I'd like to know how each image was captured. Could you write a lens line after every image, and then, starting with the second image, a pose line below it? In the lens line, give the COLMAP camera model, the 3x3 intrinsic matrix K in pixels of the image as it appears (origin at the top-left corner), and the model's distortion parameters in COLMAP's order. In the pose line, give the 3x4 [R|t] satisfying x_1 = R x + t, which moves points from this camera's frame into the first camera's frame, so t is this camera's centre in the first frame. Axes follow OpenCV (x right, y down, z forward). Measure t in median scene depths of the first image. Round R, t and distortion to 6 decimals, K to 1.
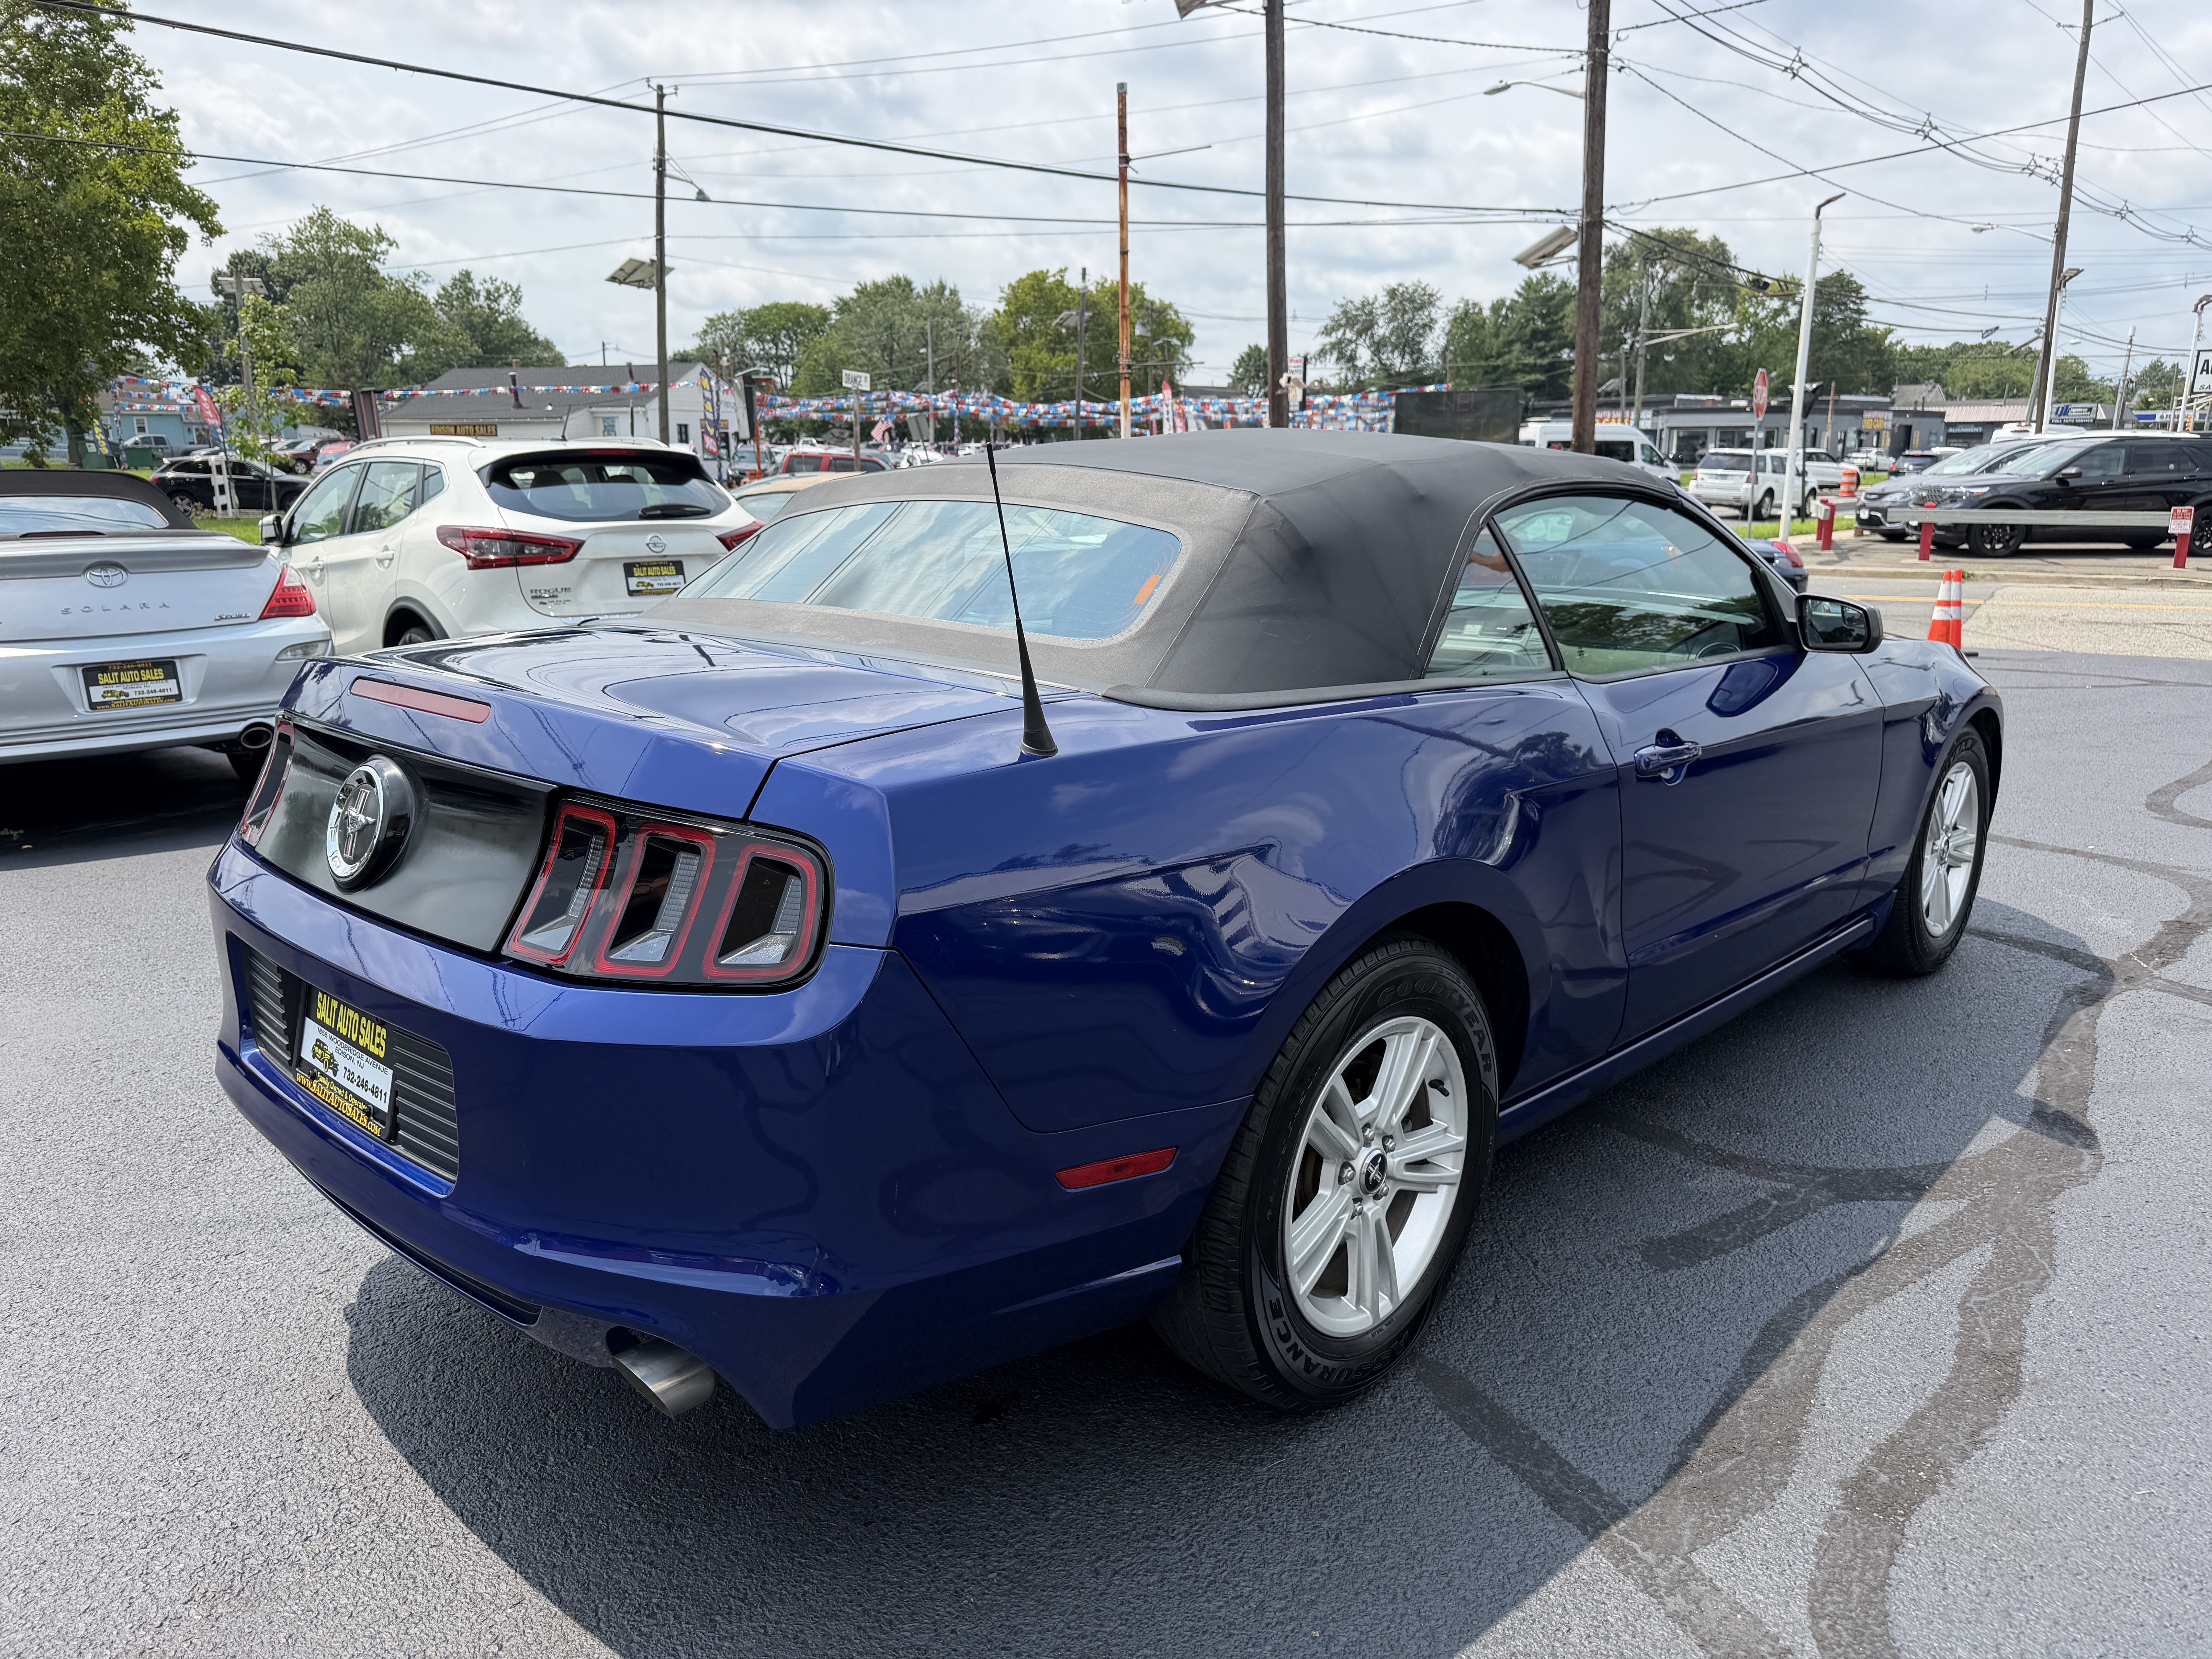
lens RADIAL K [[1602.6, 0, 1064.7], [0, 1602.6, 824.4], [0, 0, 1]] dist [0.001840, -0.011484]
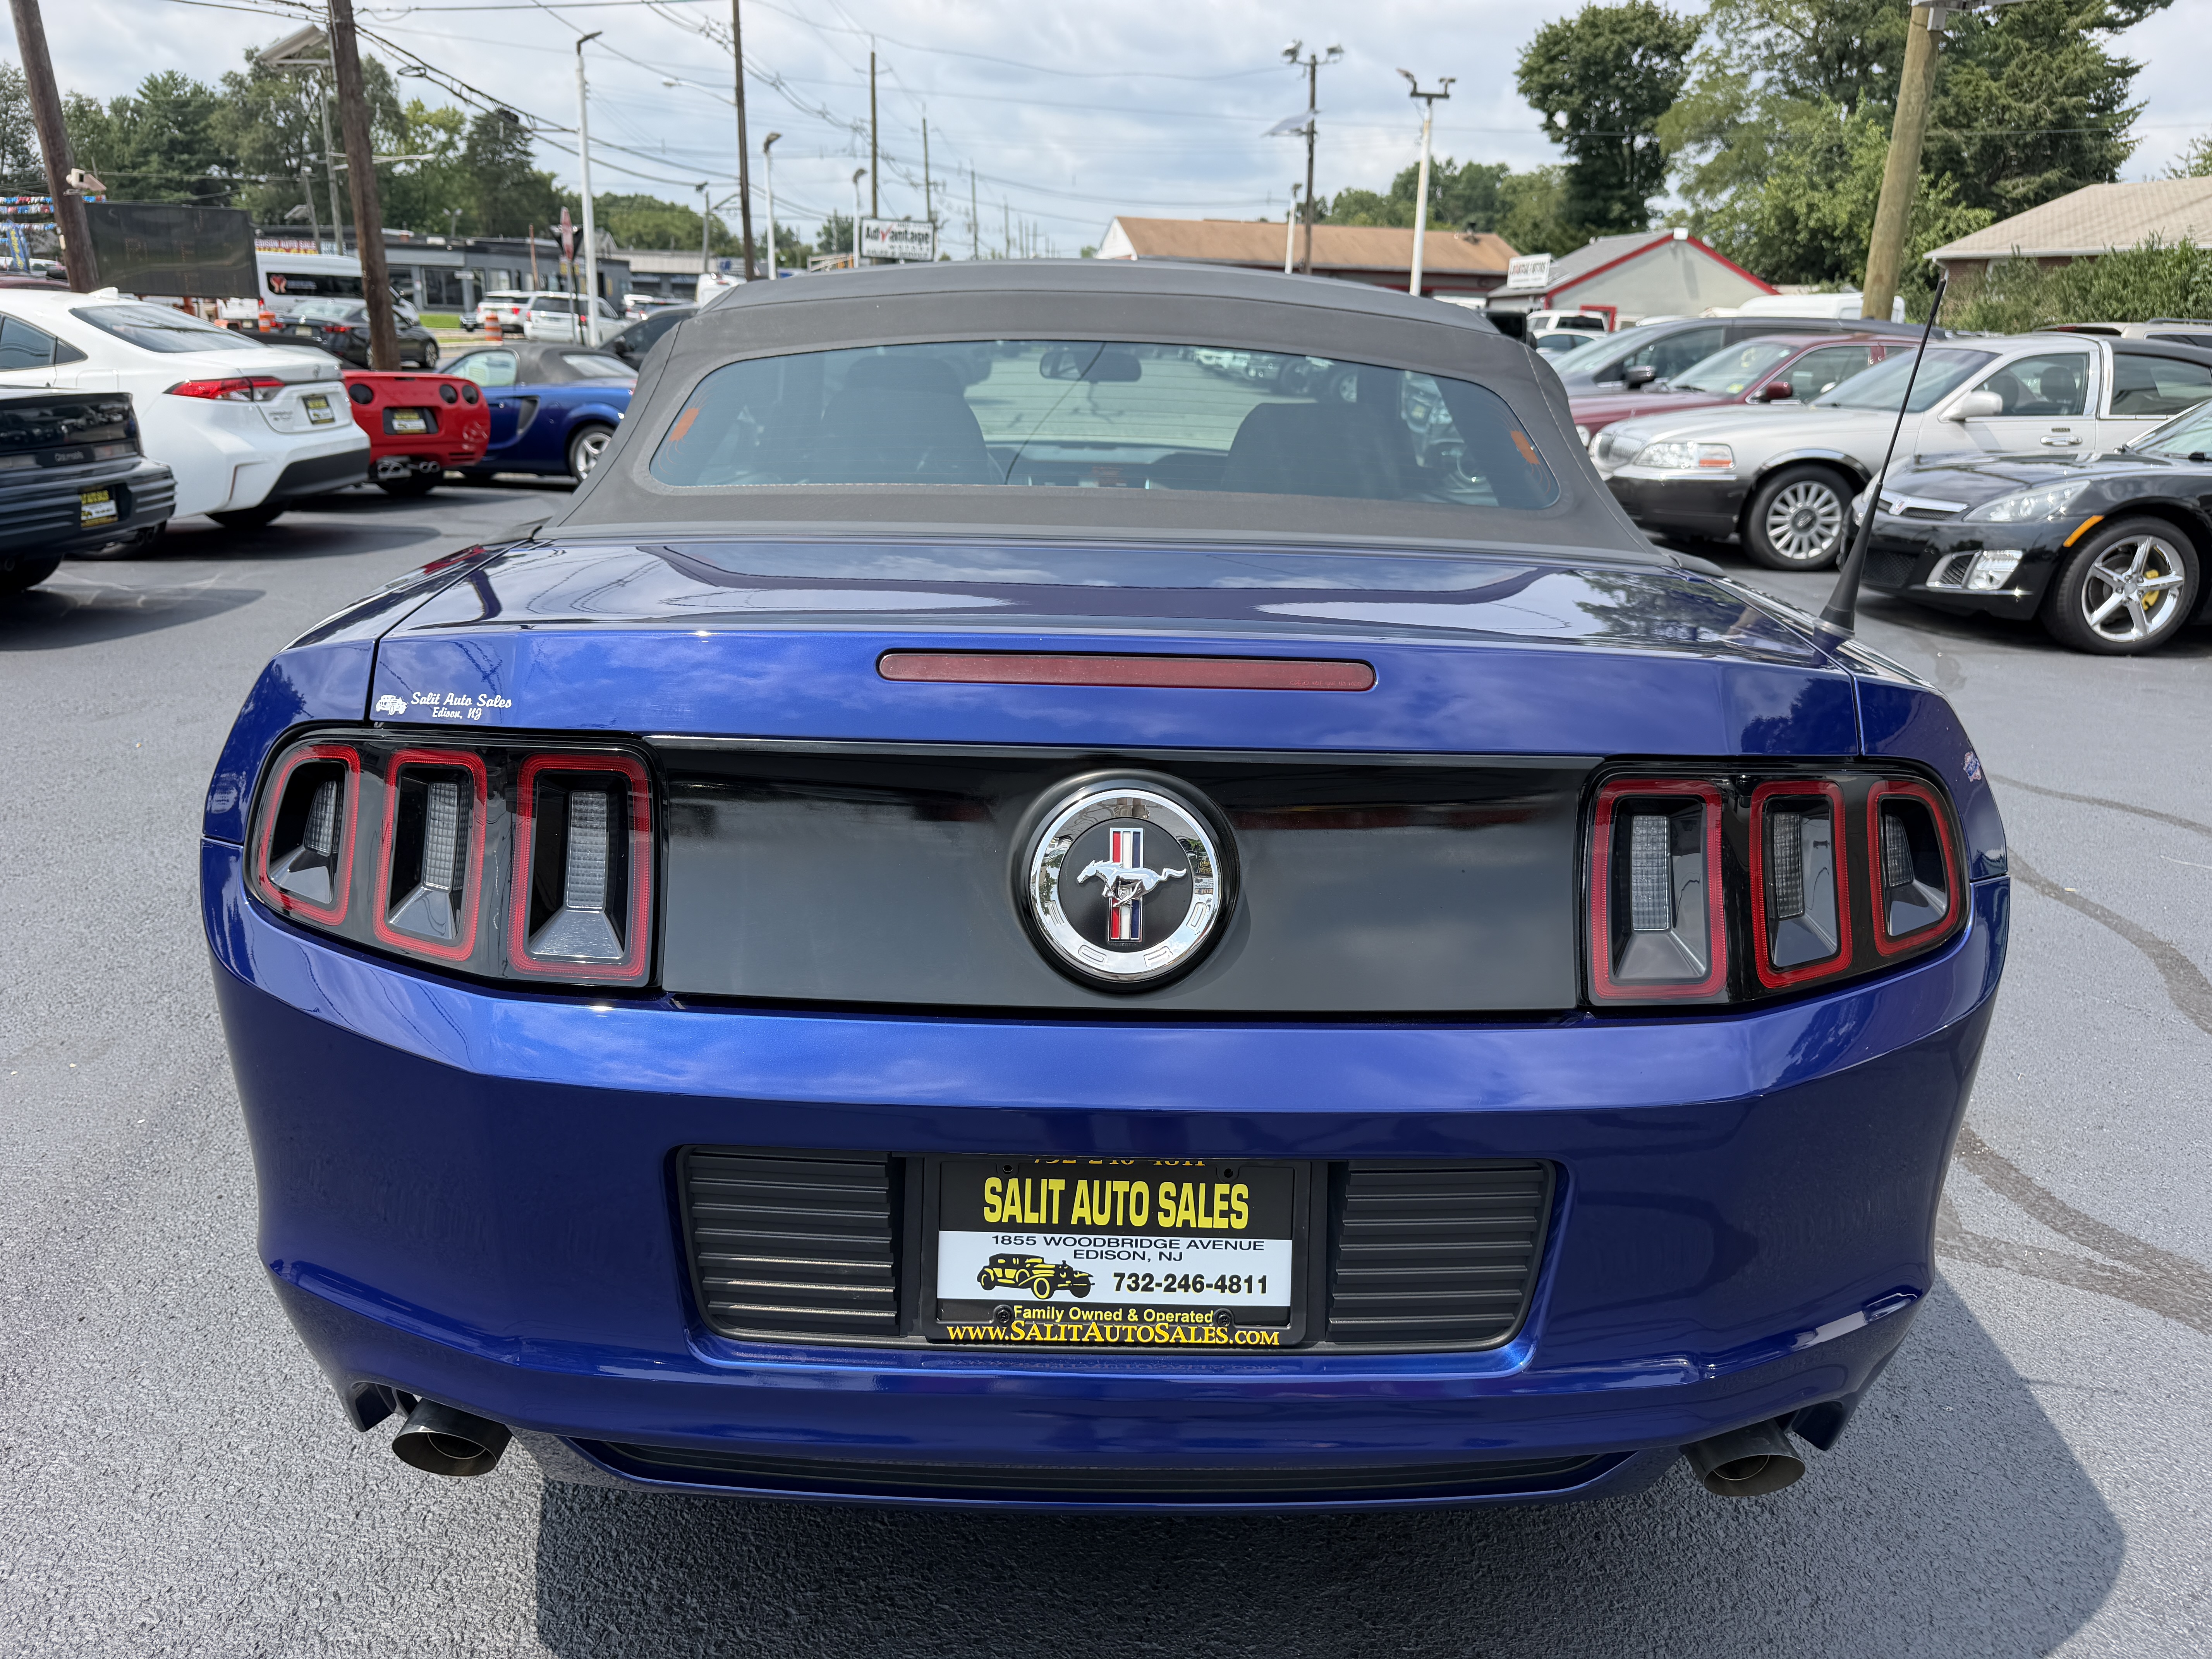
lens RADIAL K [[1596.0, 0, 1111.4], [0, 1596.0, 842.4], [0, 0, 1]] dist [0.006237, -0.006911]
pose [[0.697655, -0.200087, 0.687927, -0.086658], [0.128340, 0.979580, 0.154761, -0.011310], [-0.704845, -0.019681, 0.709088, 0.058342]]
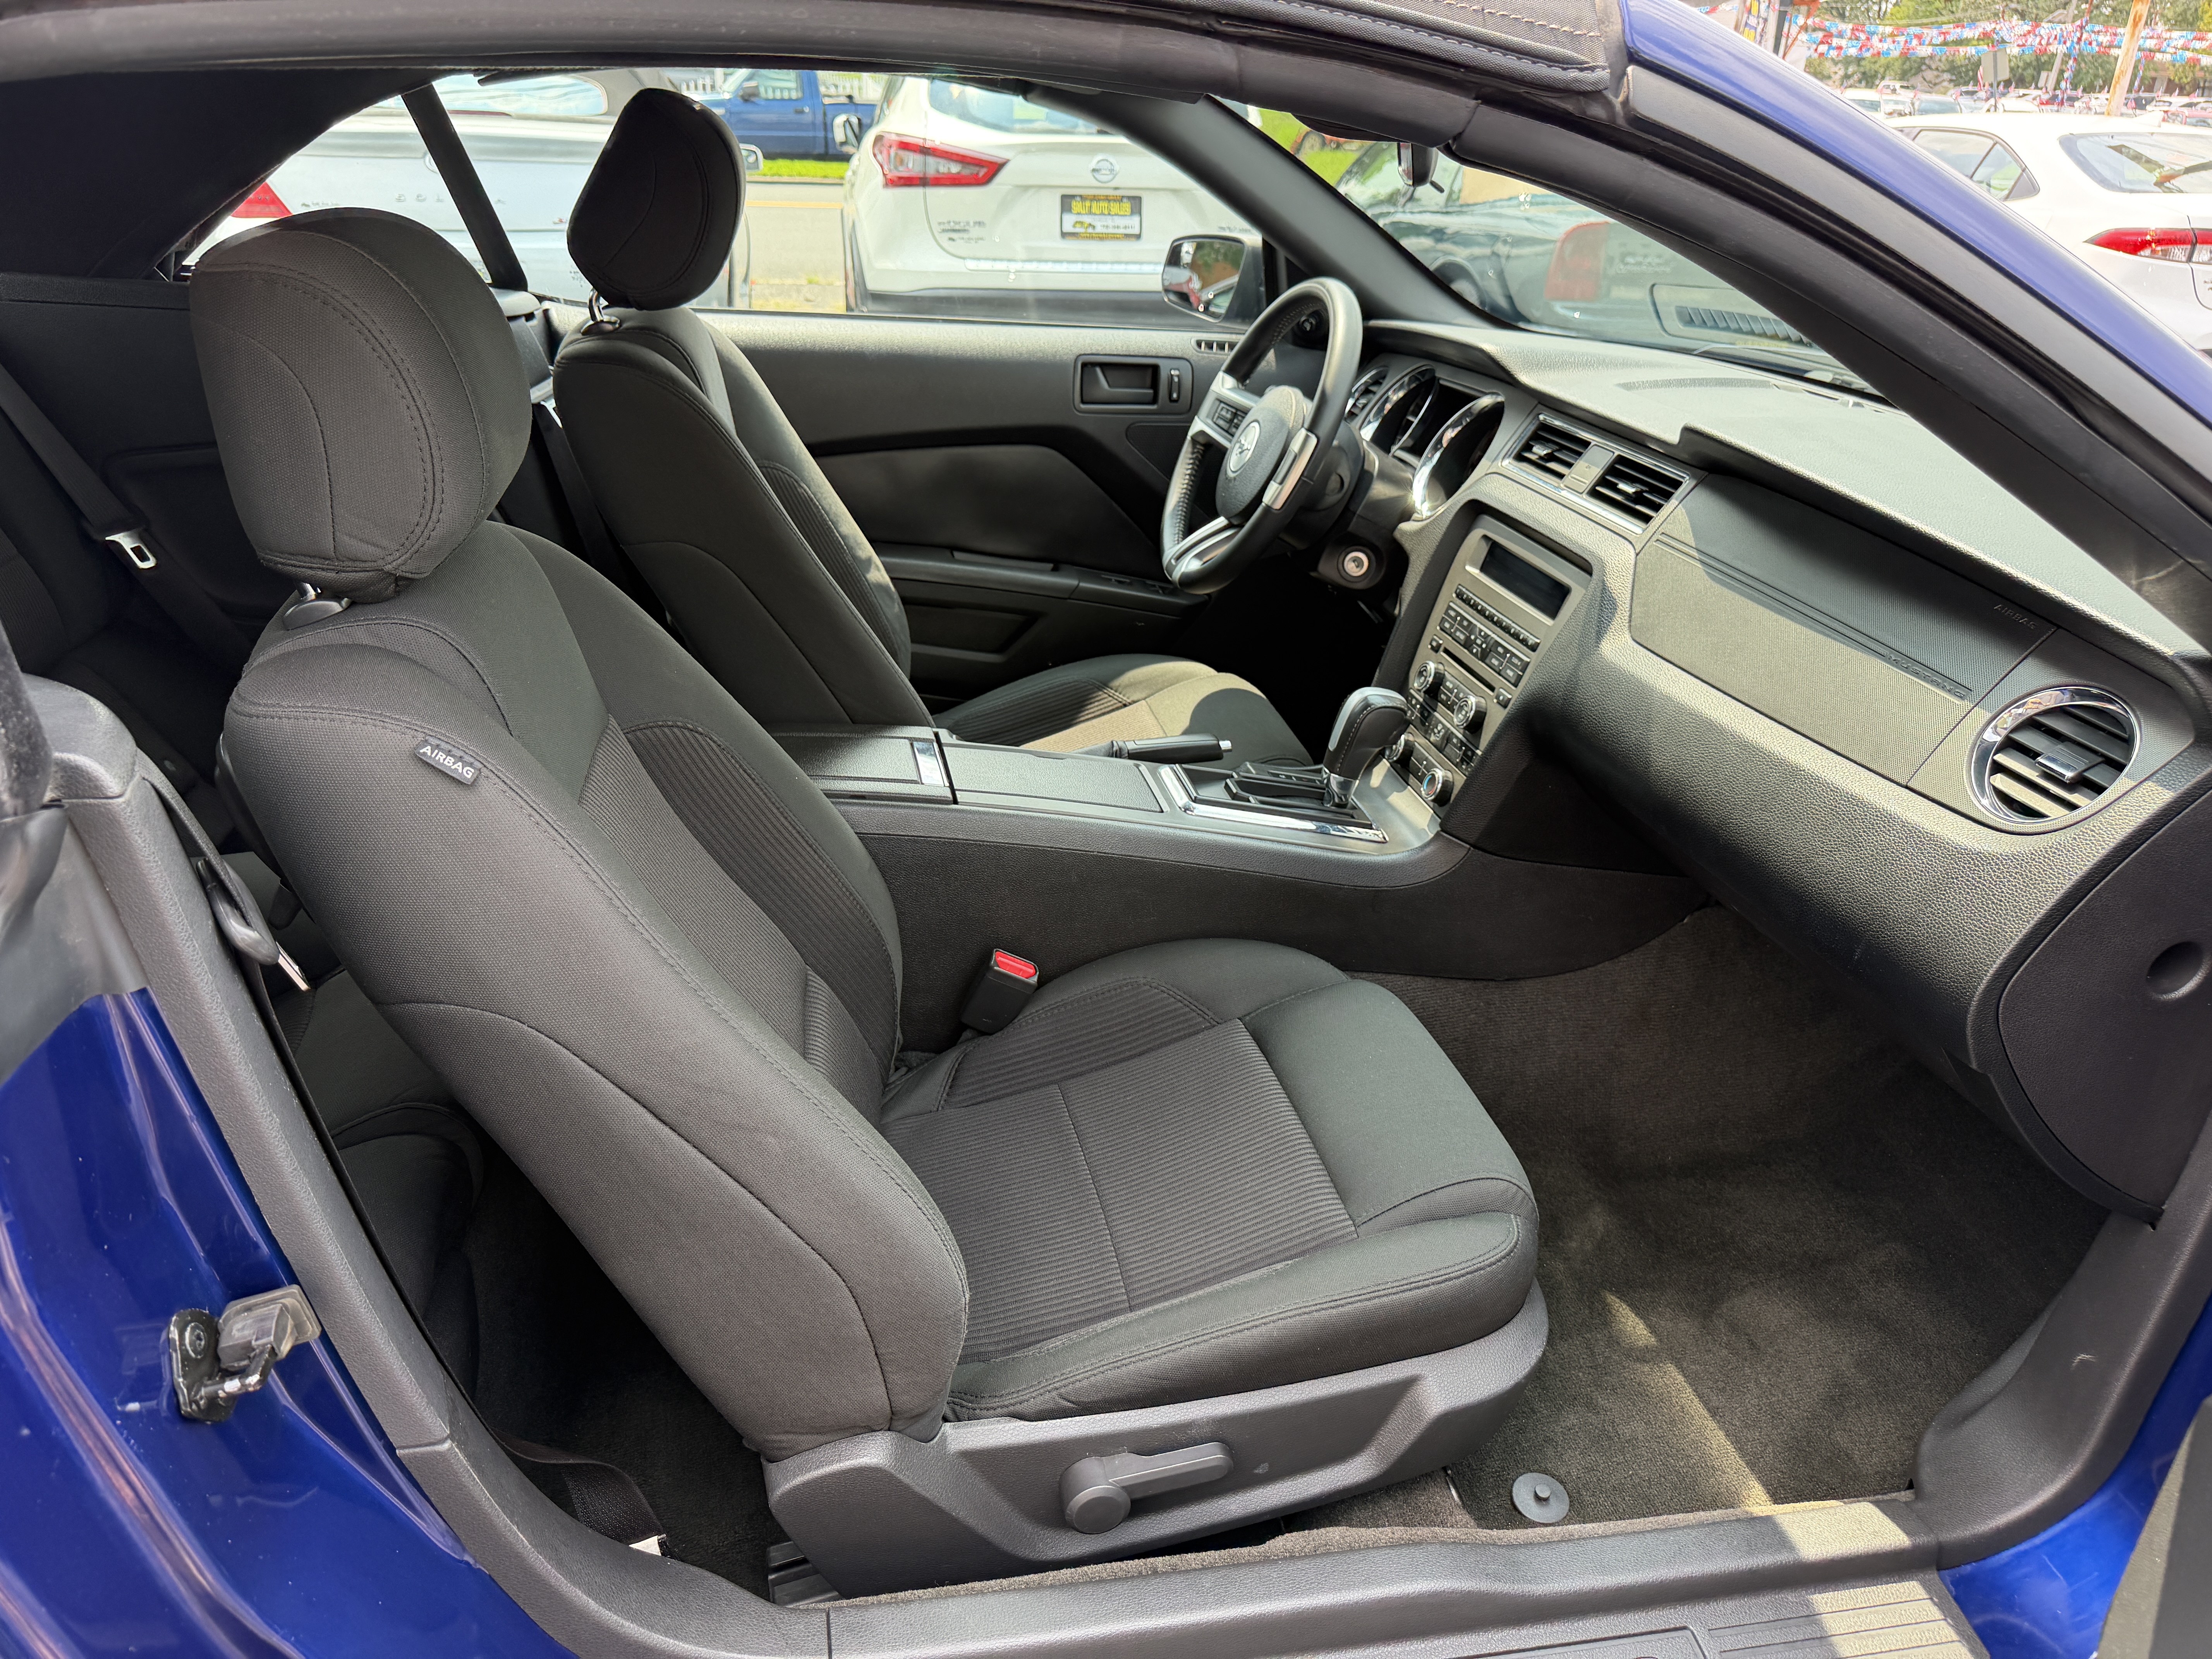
lens RADIAL K [[1576.8, 0, 1087.2], [0, 1576.8, 841.5], [0, 0, 1]] dist [0.002744, -0.004078]
pose [[0.817558, 0.278522, -0.504008, 0.073591], [-0.164851, 0.951819, 0.258582, -0.022969], [0.551745, -0.128319, 0.824082, 0.121666]]
